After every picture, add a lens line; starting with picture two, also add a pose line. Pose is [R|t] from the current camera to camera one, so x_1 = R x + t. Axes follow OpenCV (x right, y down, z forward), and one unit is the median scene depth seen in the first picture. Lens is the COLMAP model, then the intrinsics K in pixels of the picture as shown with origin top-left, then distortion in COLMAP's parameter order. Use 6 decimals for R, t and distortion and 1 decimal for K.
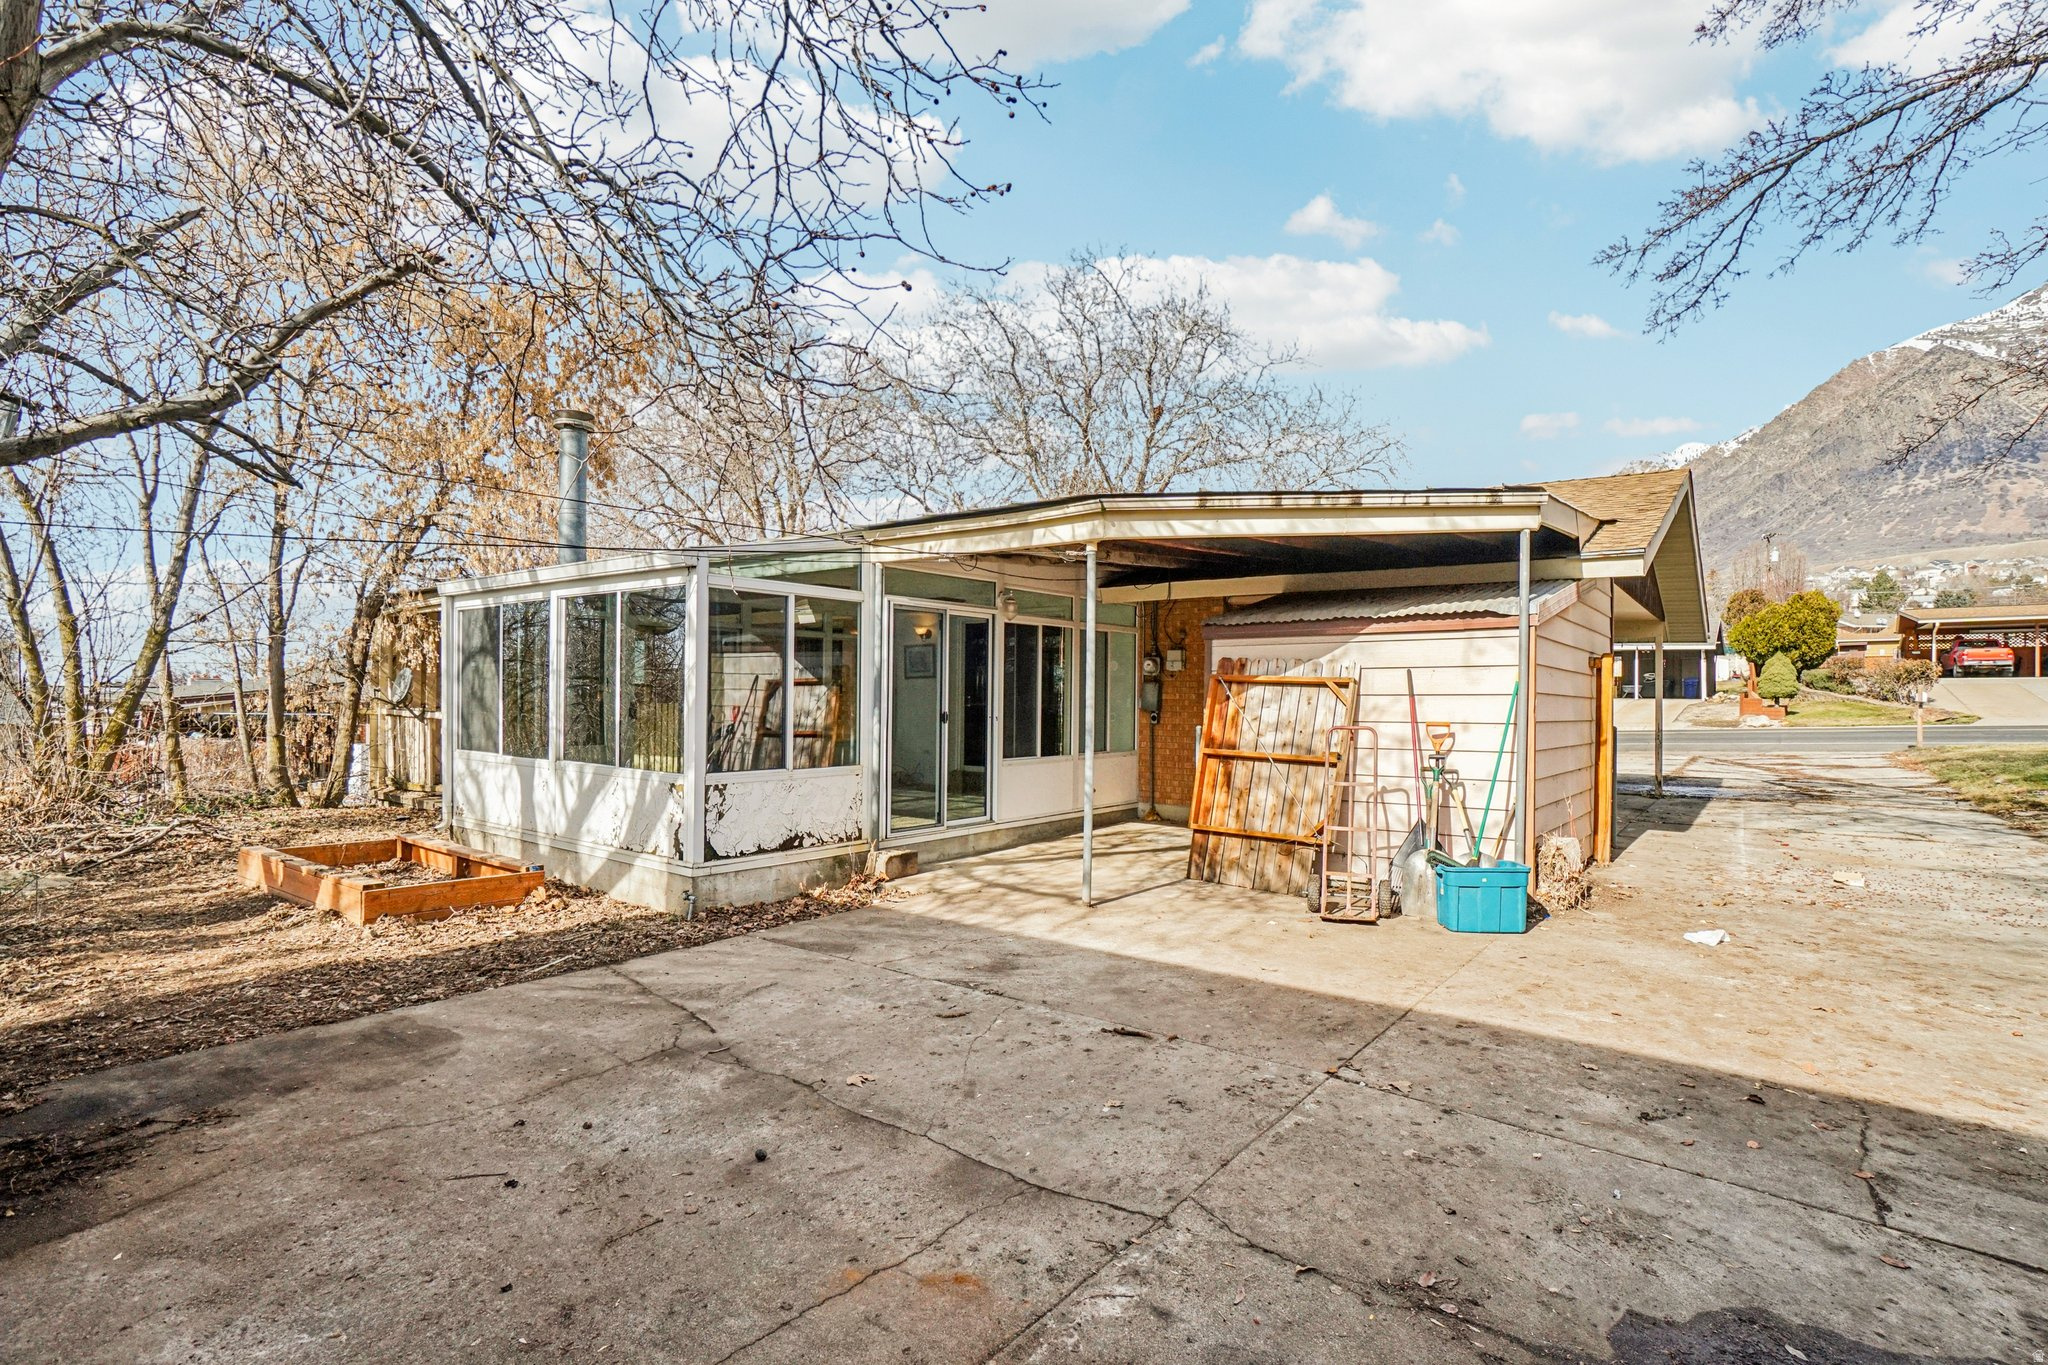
lens RADIAL K [[990.6, 0, 1014.3], [0, 990.6, 687.2], [0, 0, 1]] dist [-0.003624, -0.000234]
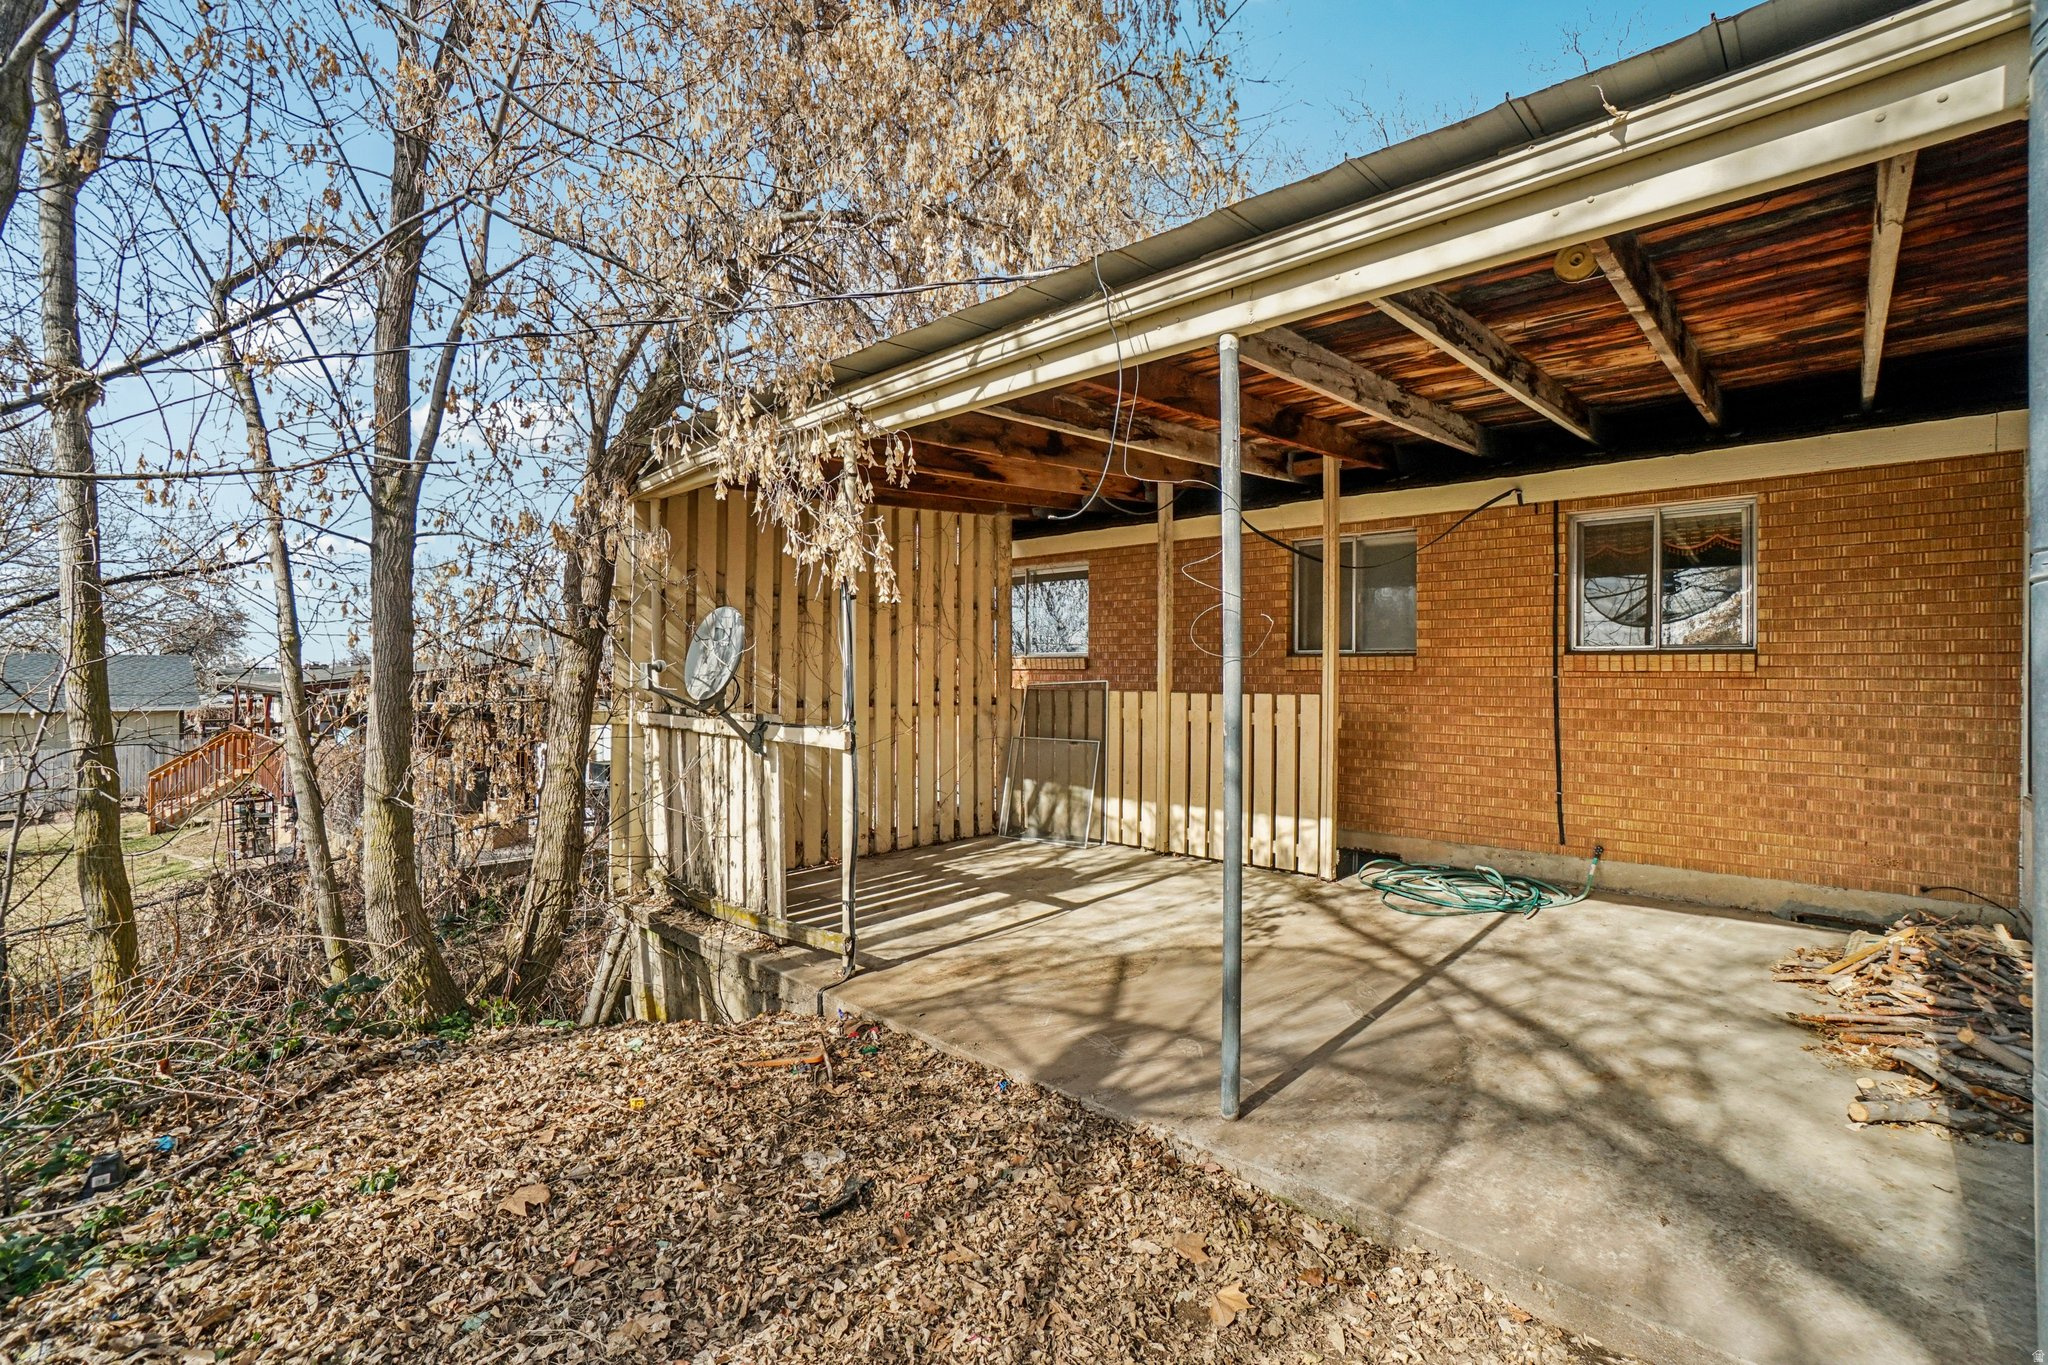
lens RADIAL K [[922.6, 0, 1031.5], [0, 922.6, 684.0], [0, 0, 1]] dist [-0.012864, 0.001166]
pose [[0.996380, -0.000972, -0.085011, -0.451453], [0.001985, 0.999928, 0.011829, 0.005253], [0.084994, -0.011955, 0.996310, 0.638668]]
